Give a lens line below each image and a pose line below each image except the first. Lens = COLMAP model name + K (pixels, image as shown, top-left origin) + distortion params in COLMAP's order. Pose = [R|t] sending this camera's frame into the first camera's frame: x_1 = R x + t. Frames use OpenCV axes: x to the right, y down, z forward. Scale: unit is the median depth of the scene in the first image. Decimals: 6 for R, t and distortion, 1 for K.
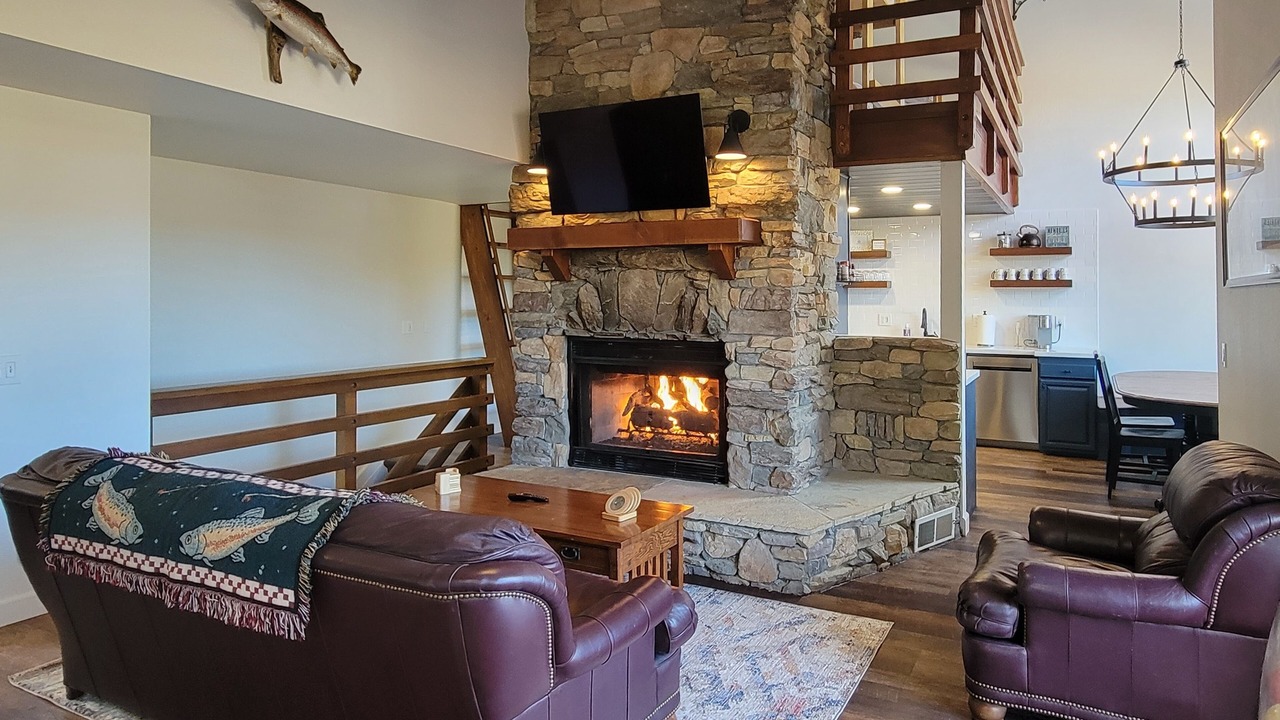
lens RADIAL K [[816.0, 0, 640.0], [0, 816.0, 360.0], [0, 0, 1]] dist [0.000005, 0.001402]
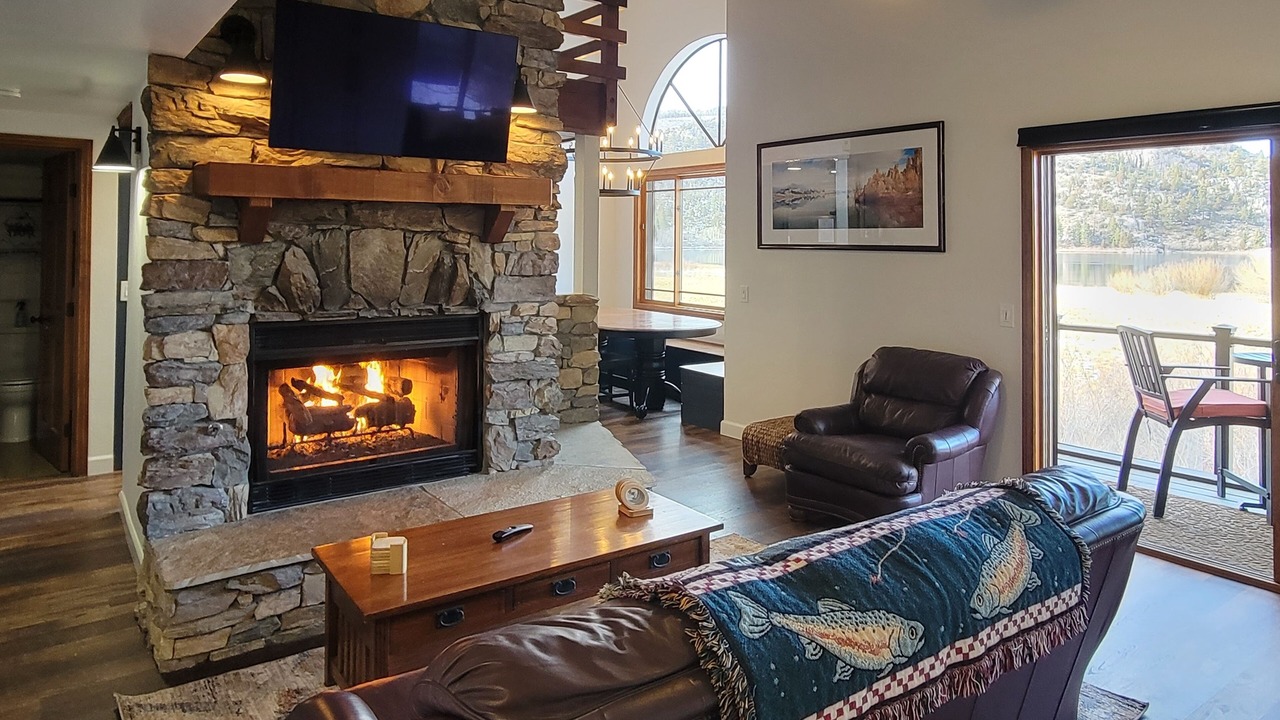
lens RADIAL K [[904.4, 0, 627.9], [0, 904.4, 297.7], [0, 0, 1]] dist [0.006710, 0.003628]
pose [[0.393943, -0.065070, 0.916829, -0.730970], [0.063771, 0.997022, 0.043361, -0.070508], [-0.916920, 0.041385, 0.396920, 0.459946]]
